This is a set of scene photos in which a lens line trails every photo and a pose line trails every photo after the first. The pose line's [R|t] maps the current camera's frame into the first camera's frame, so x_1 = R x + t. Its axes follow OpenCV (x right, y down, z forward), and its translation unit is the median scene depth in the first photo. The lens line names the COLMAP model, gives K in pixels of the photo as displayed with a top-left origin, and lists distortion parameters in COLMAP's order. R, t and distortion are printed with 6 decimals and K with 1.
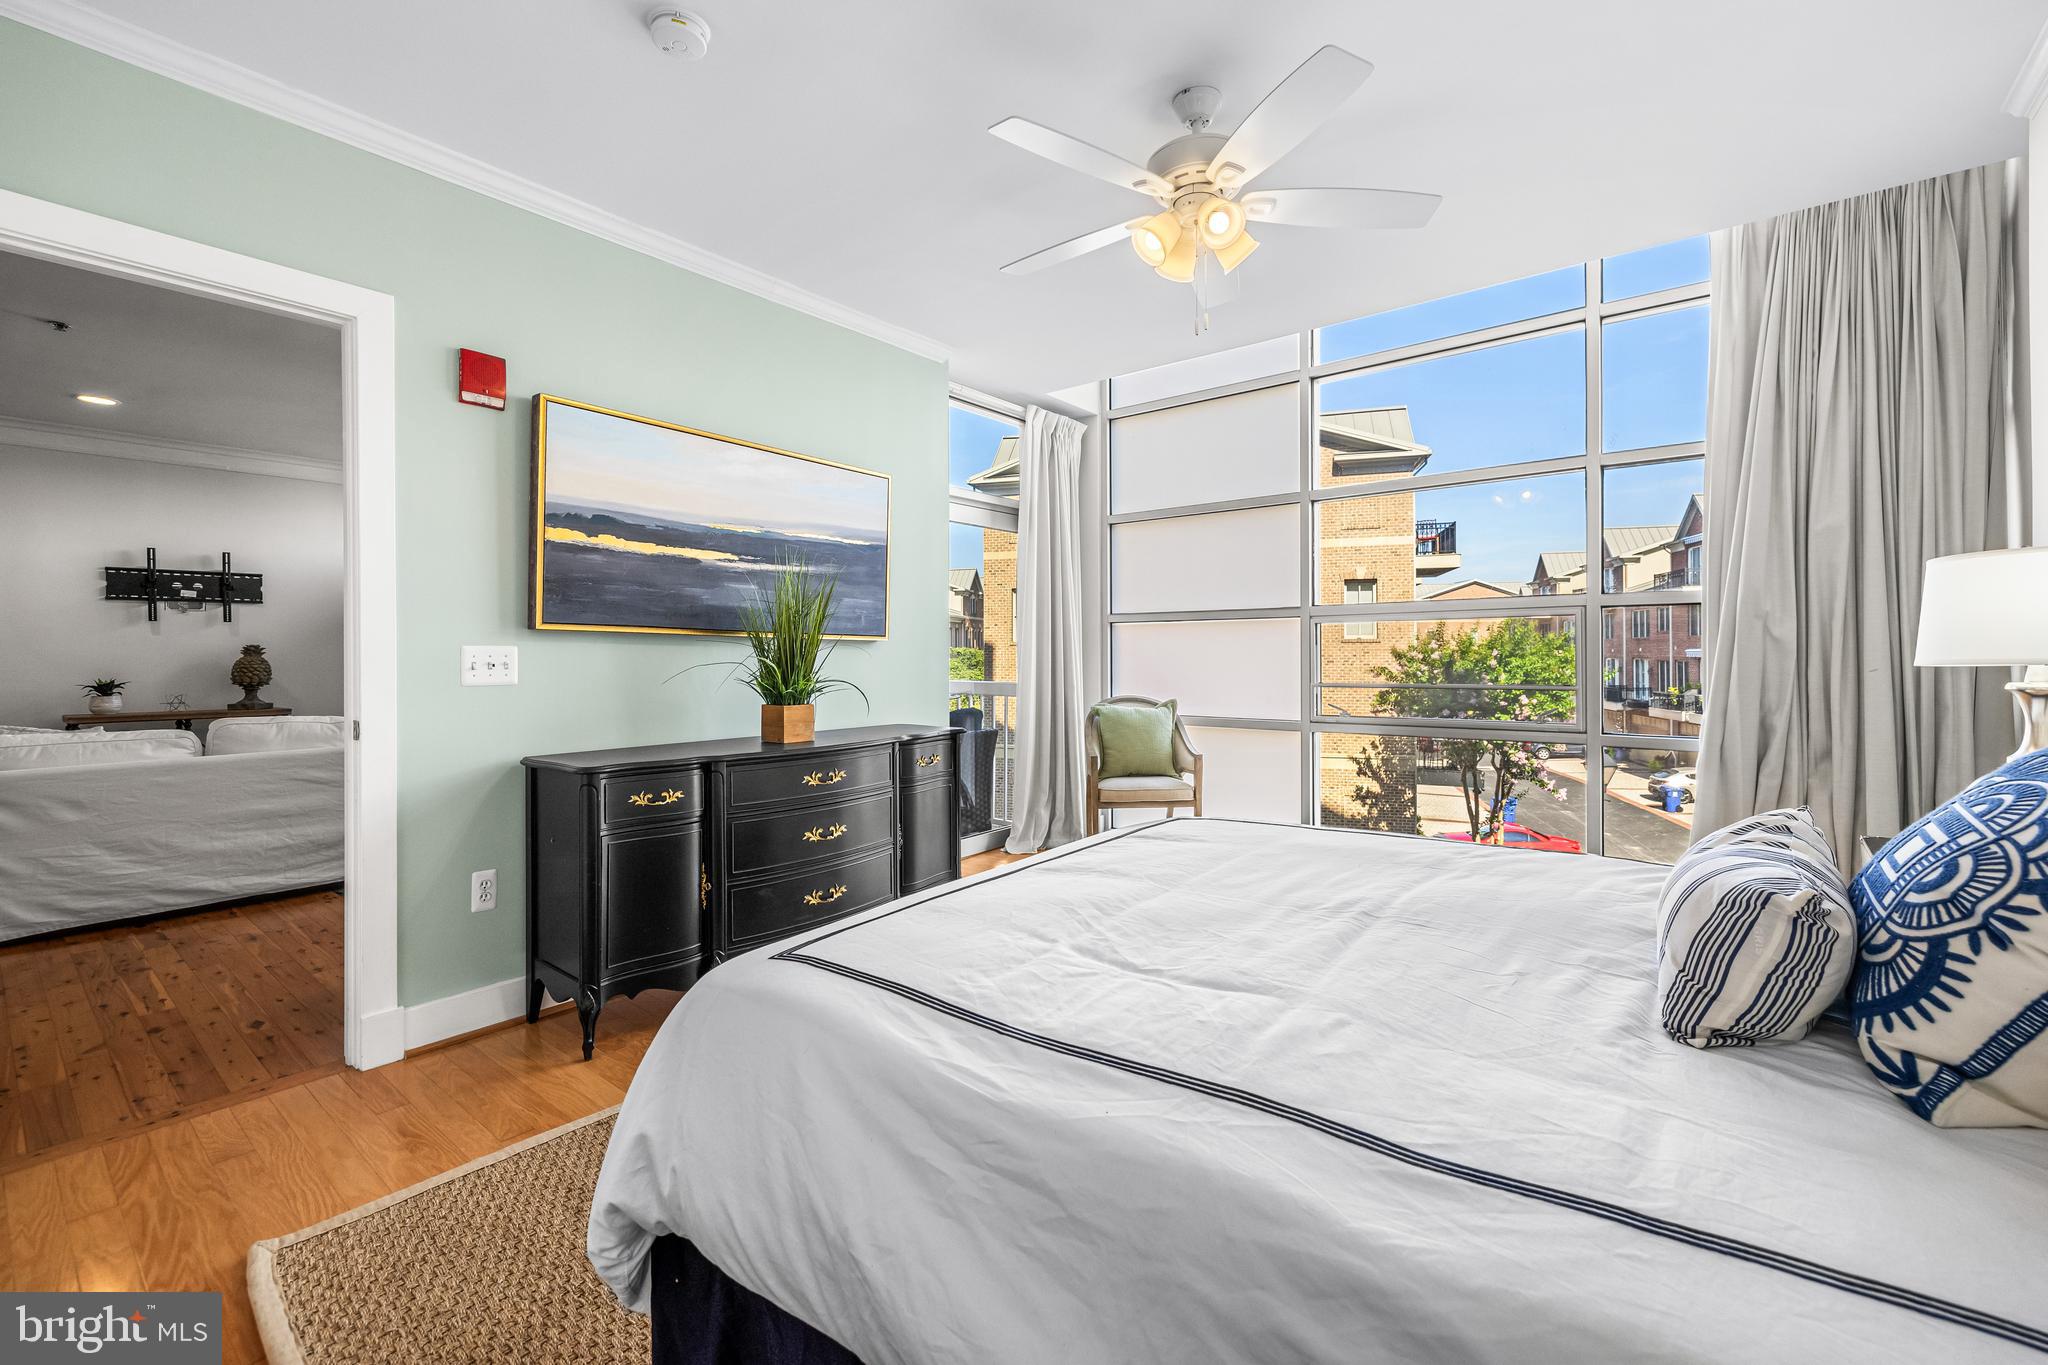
lens RADIAL K [[868.1, 0, 1042.2], [0, 868.1, 649.0], [0, 0, 1]] dist [-0.000304, -0.001758]
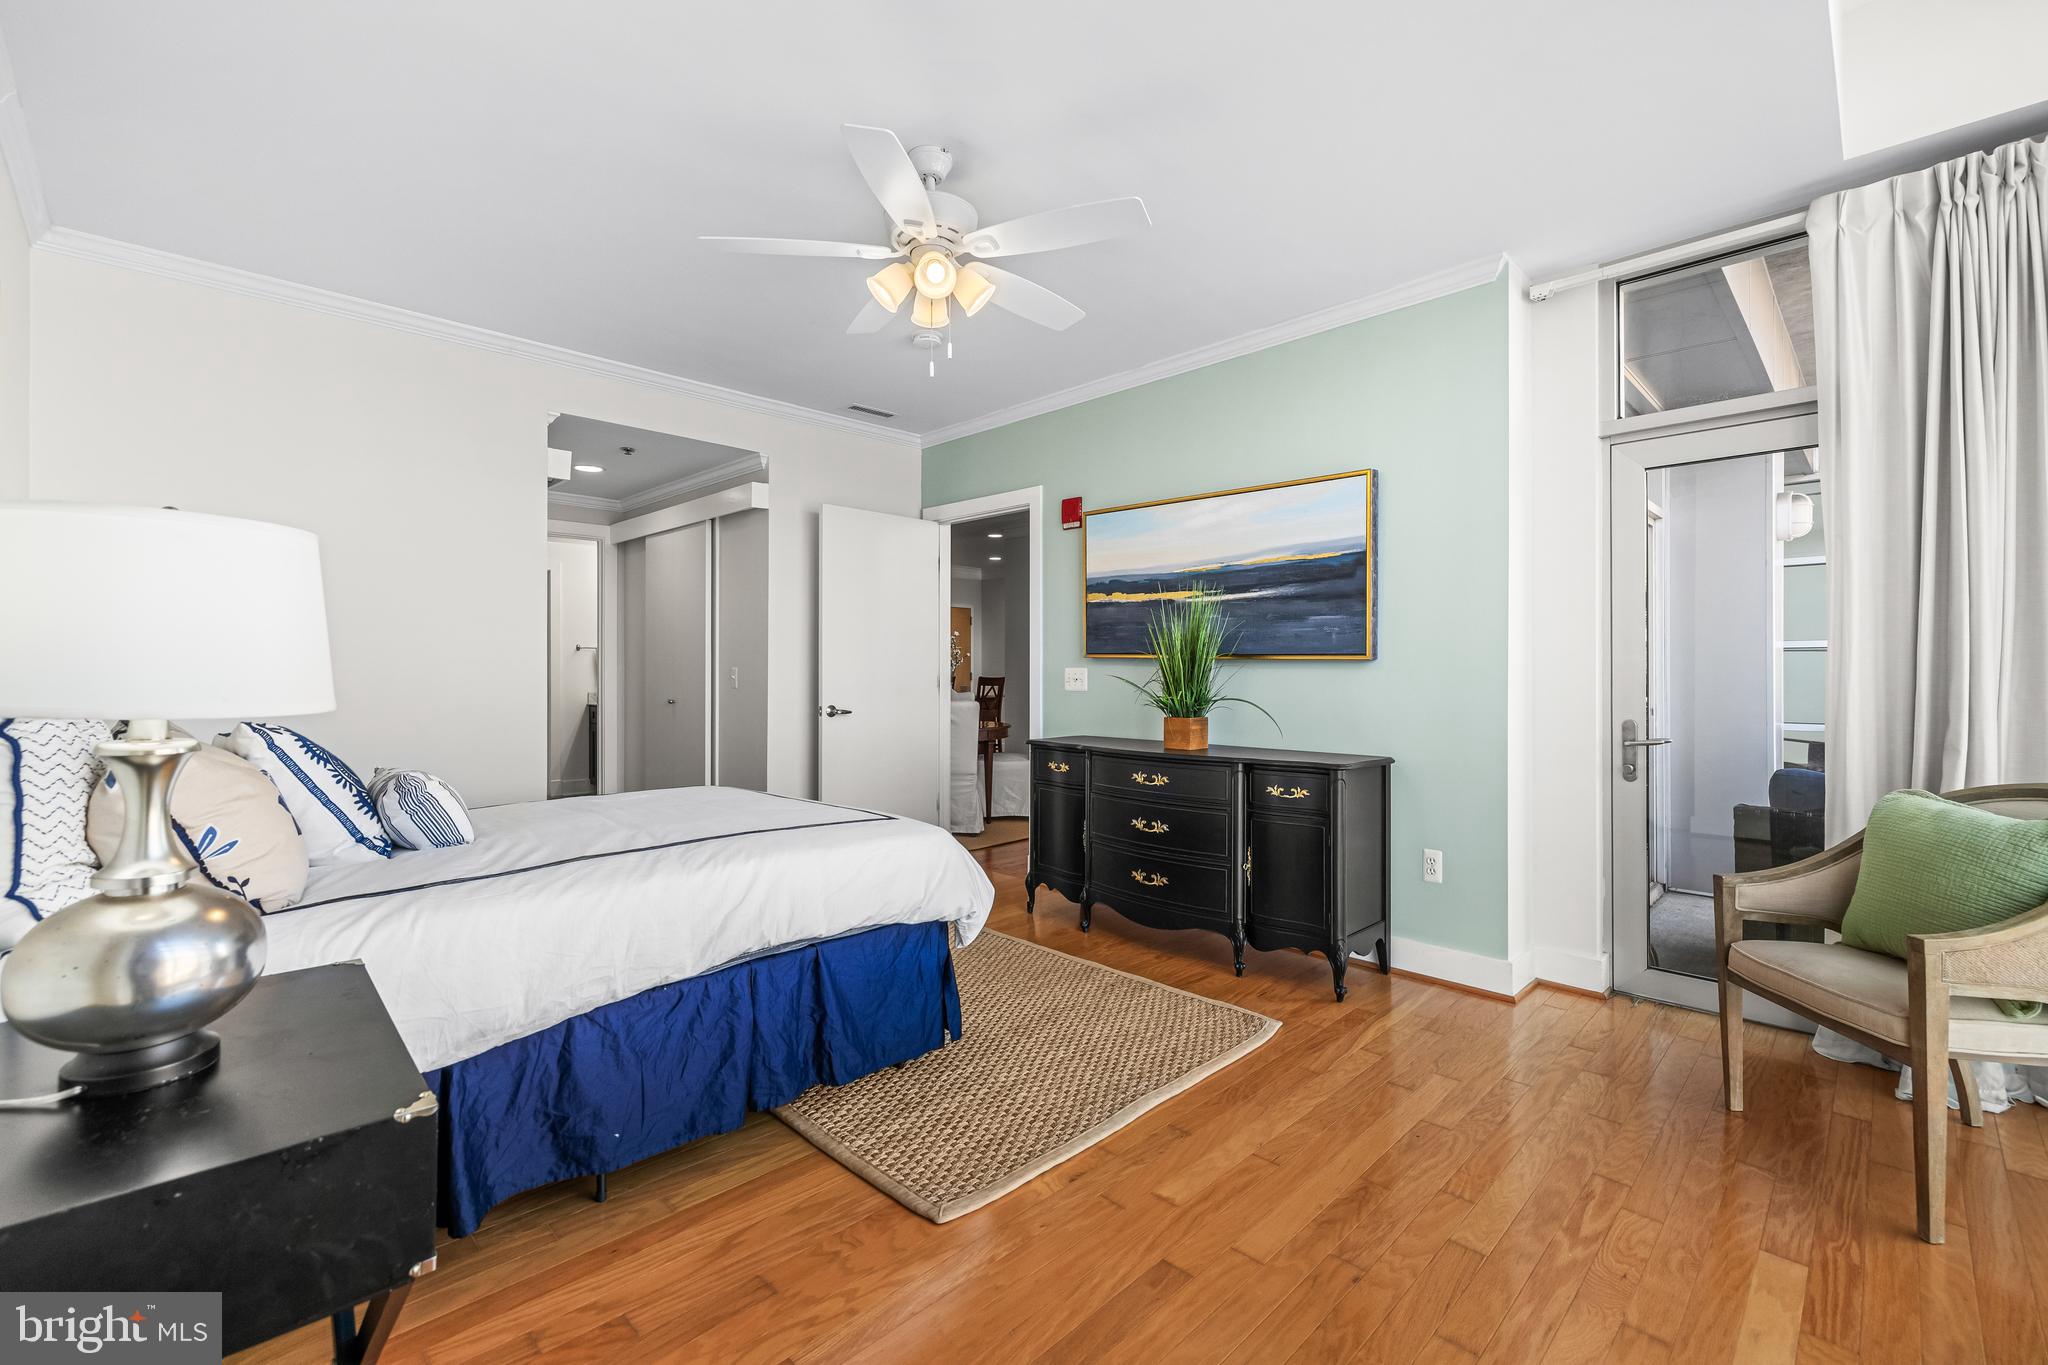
lens RADIAL K [[868.1, 0, 1031.5], [0, 868.1, 674.6], [0, 0, 1]] dist [-0.000304, -0.001758]
pose [[-0.122755, 0.007310, -0.992410, 1.023283], [0.004497, 0.999967, 0.006809, -0.003230], [0.992427, -0.003627, -0.122784, 1.085818]]
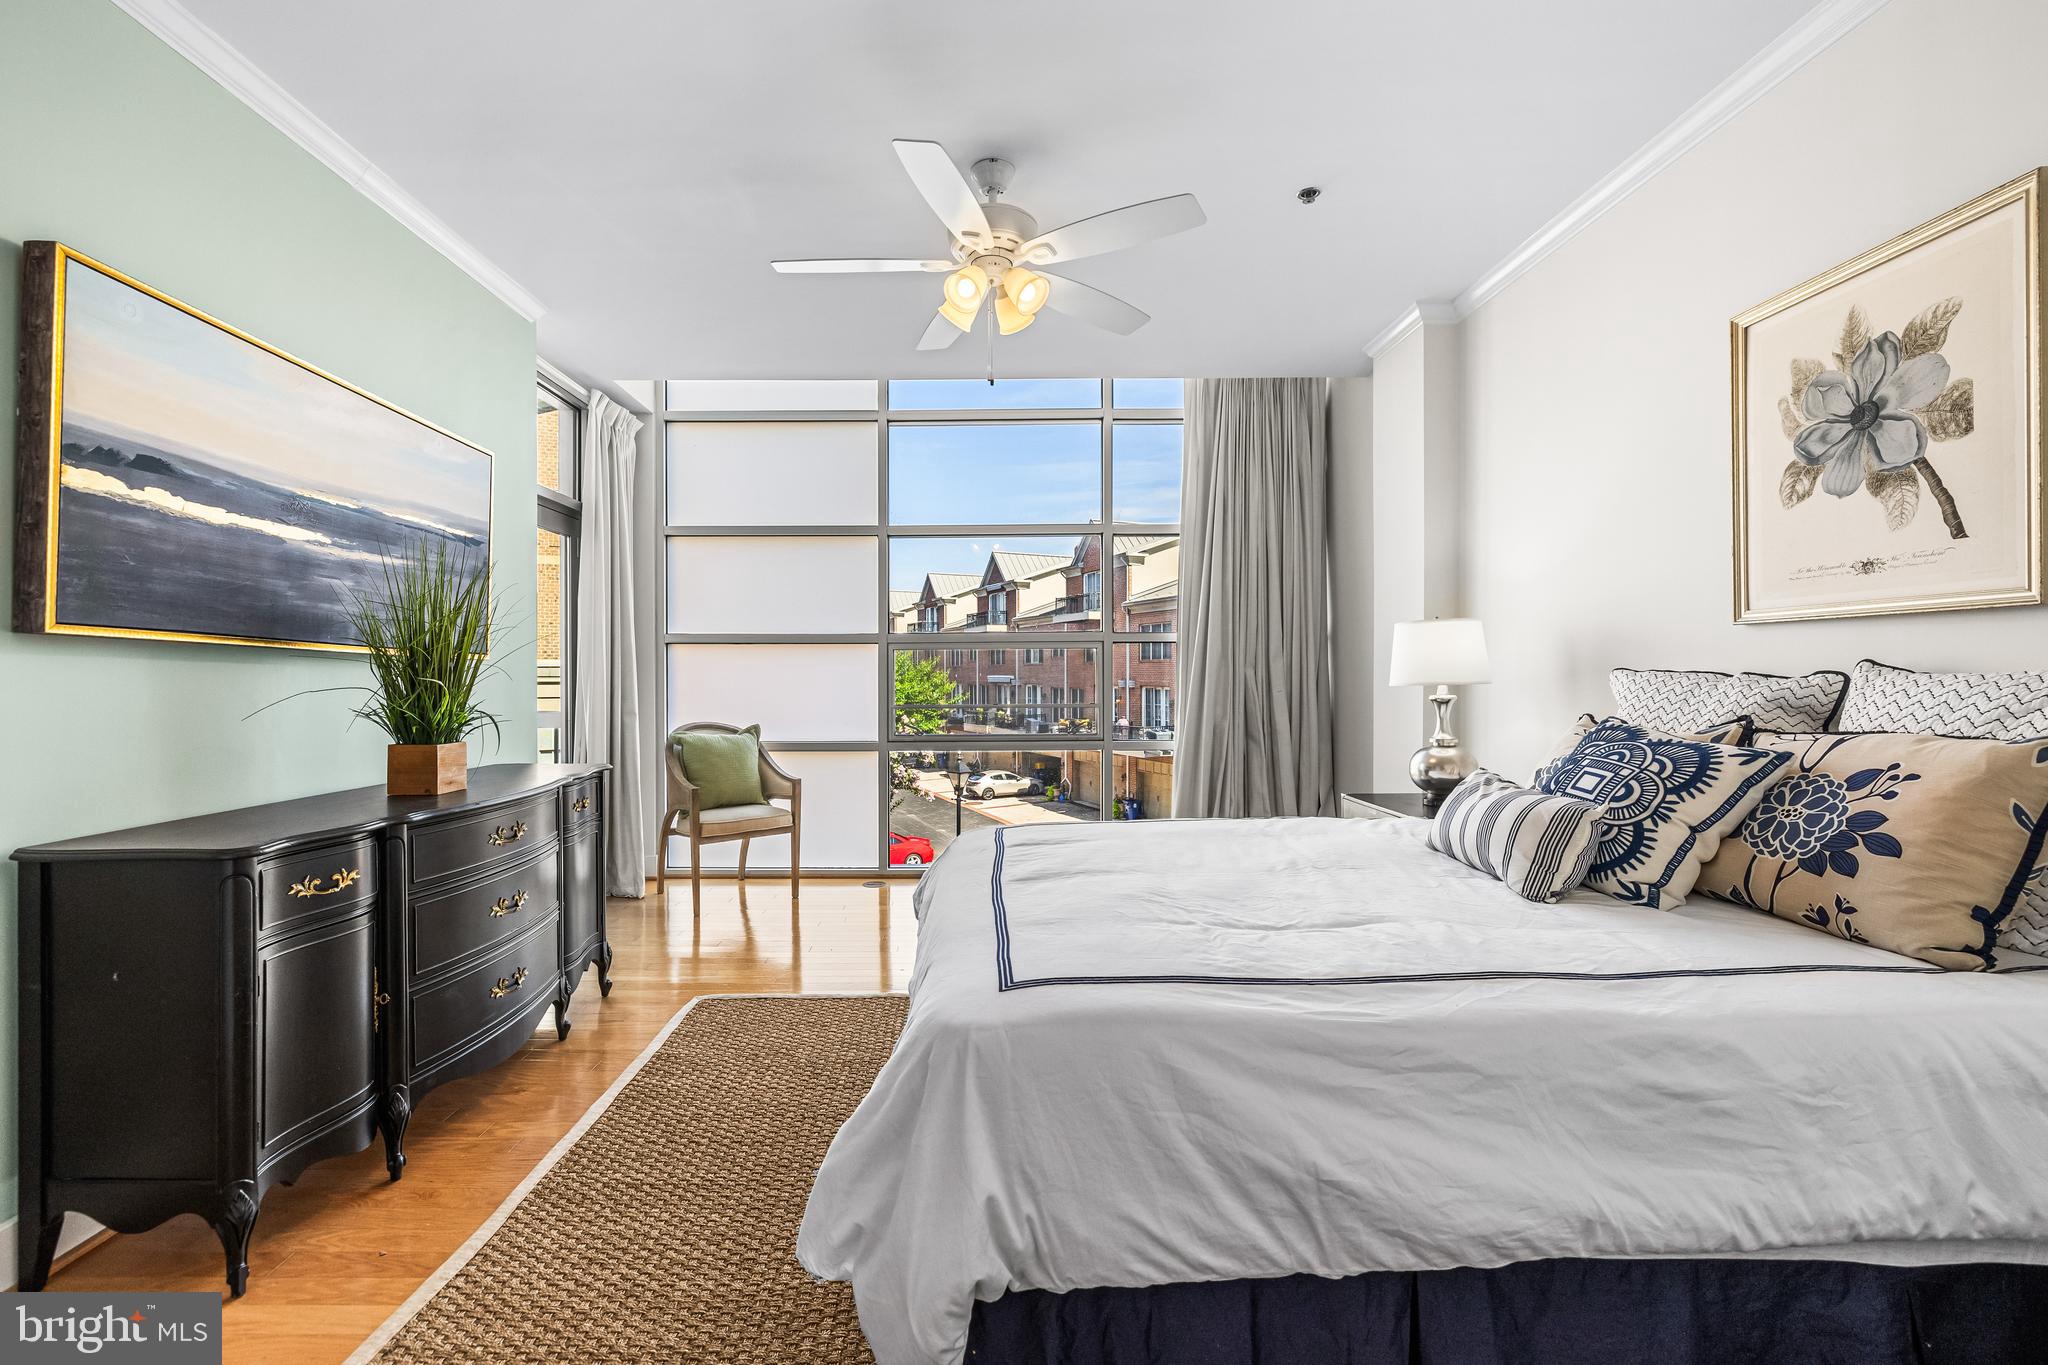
lens RADIAL K [[868.1, 0, 1019.0], [0, 868.1, 676.8], [0, 0, 1]] dist [-0.000304, -0.001758]
pose [[0.779728, 0.003679, 0.626108, -0.424722], [-0.005763, 0.999983, 0.001302, 0.002766], [-0.626092, -0.004624, 0.779735, 0.112546]]
